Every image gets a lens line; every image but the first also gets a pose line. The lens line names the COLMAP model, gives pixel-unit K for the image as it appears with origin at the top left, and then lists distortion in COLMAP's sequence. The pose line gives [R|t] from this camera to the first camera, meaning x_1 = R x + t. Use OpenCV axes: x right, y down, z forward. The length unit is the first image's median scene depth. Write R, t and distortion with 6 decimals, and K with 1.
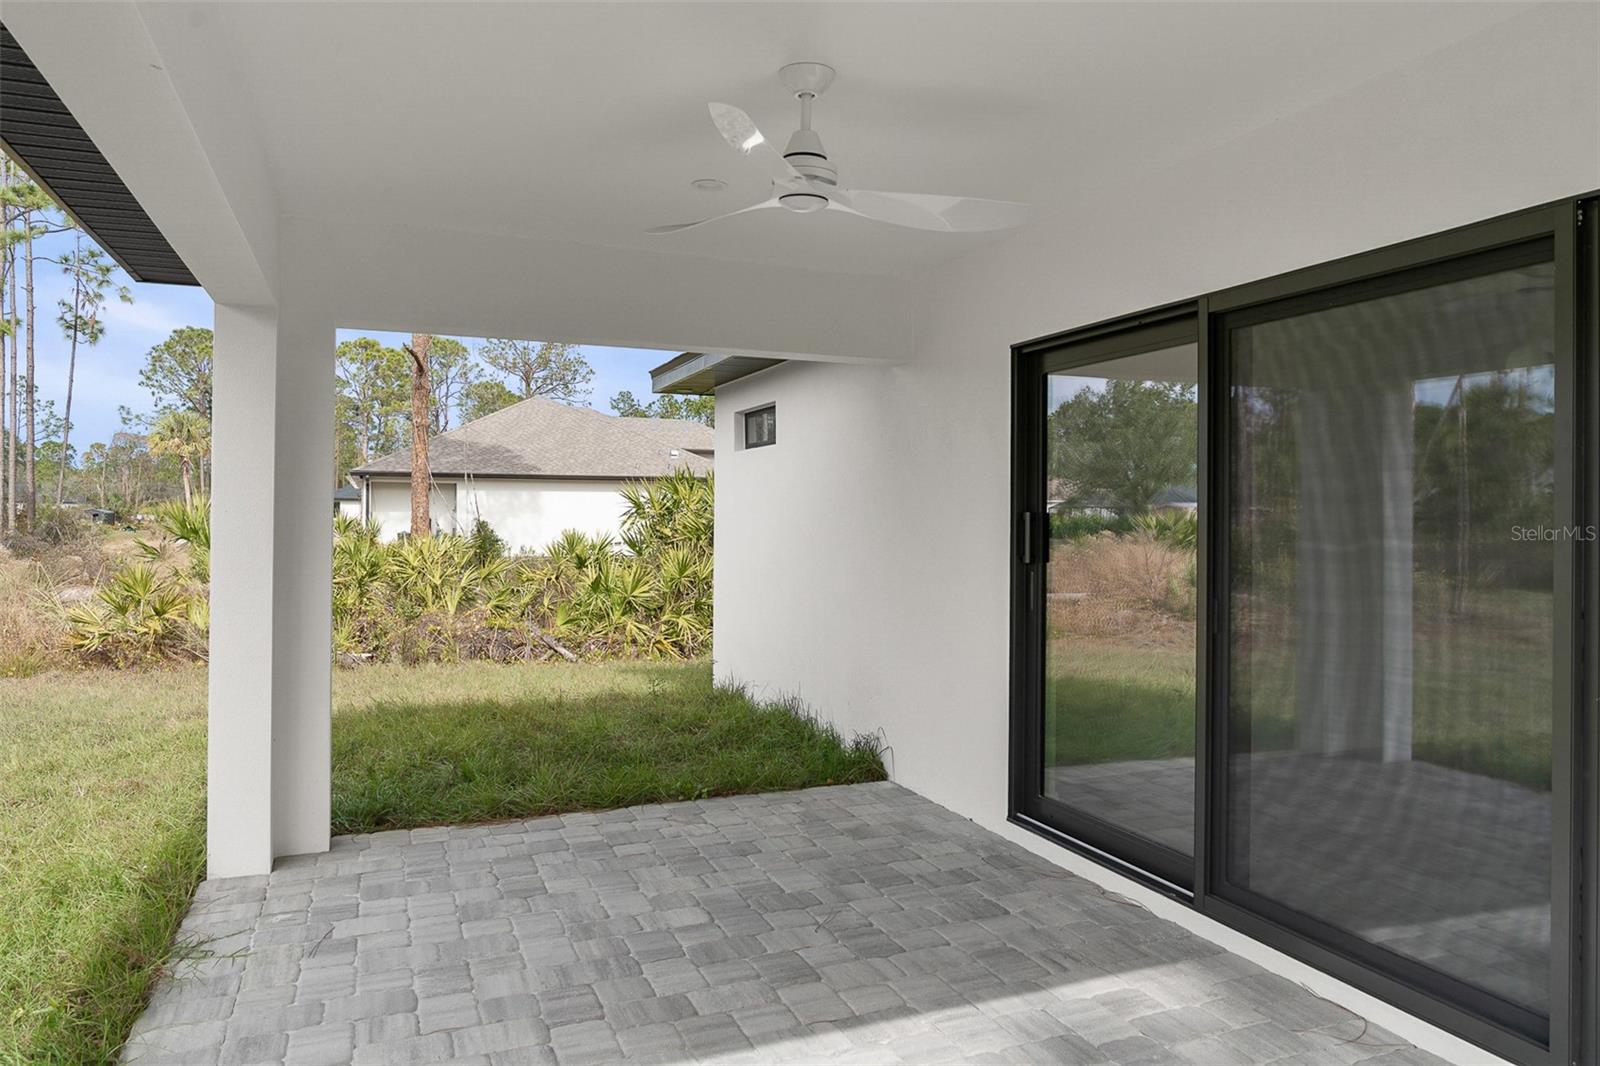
lens RADIAL K [[1105.0, 0, 800.0], [0, 1105.0, 533.0], [0, 0, 1]] dist [0.000202, 0.000291]
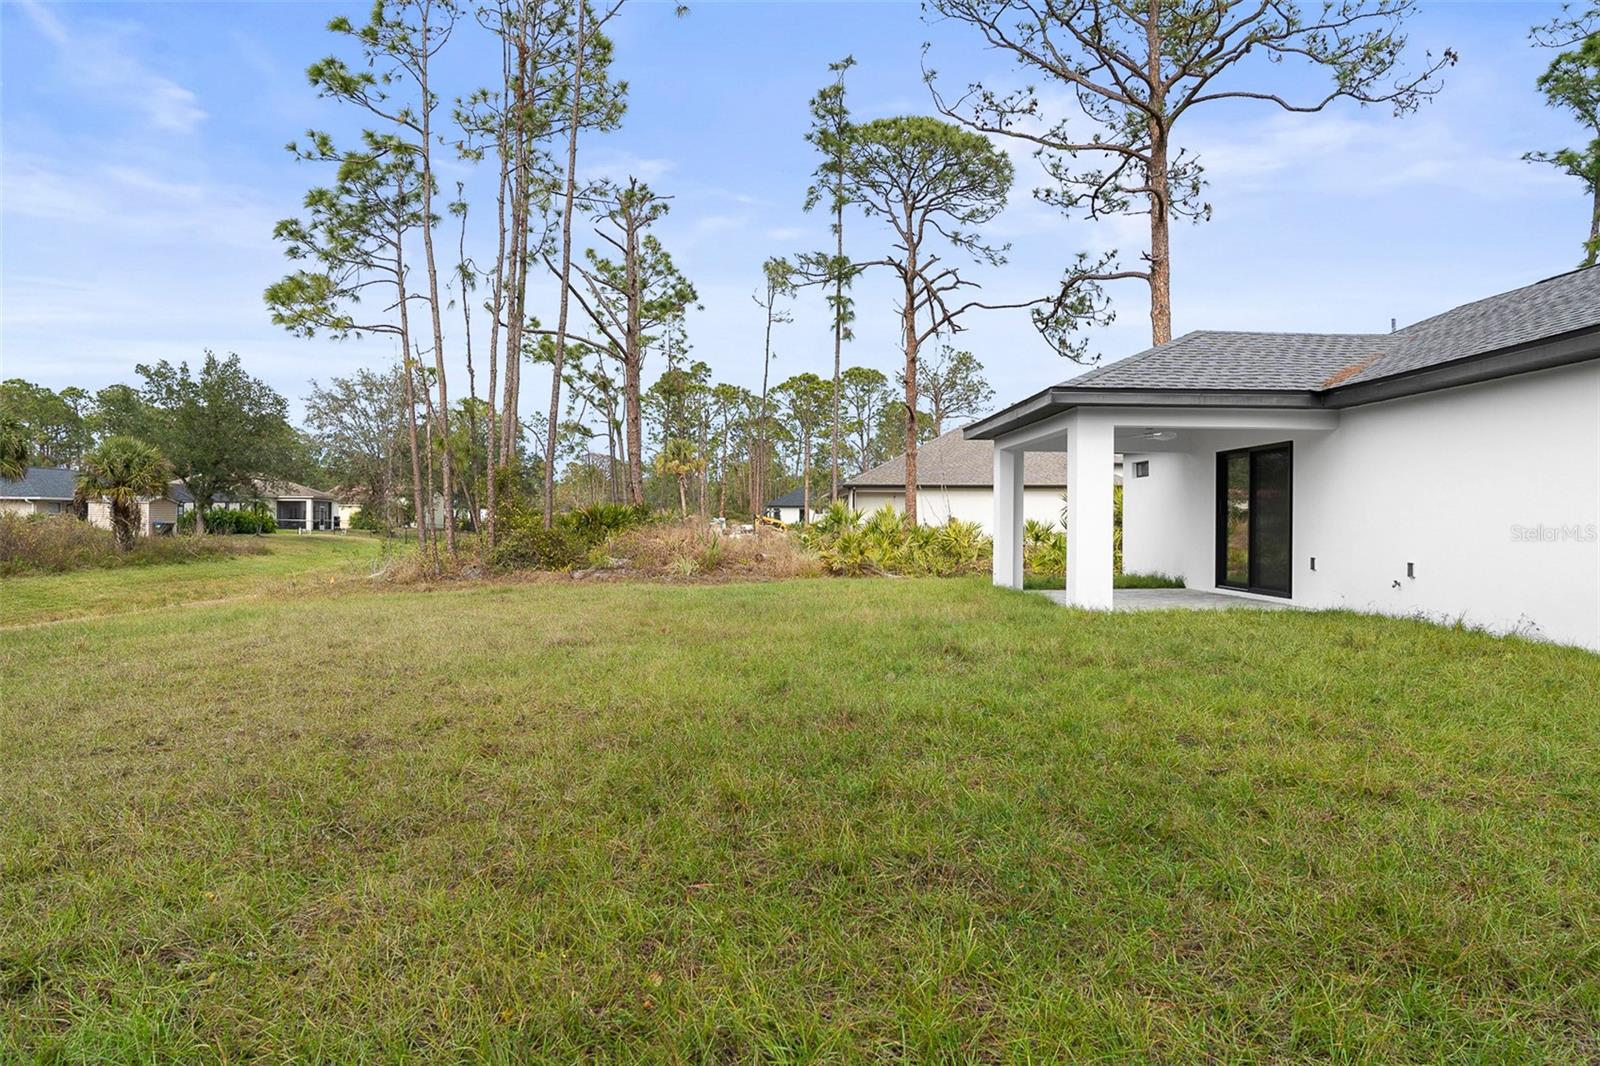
lens RADIAL K [[1105.0, 0, 800.0], [0, 1105.0, 533.0], [0, 0, 1]] dist [0.000202, 0.000291]
pose [[0.941611, -0.001655, -0.336699, 0.127958], [-0.000236, 0.999984, -0.005575, 0.107873], [0.336703, 0.005329, 0.941596, -2.760833]]
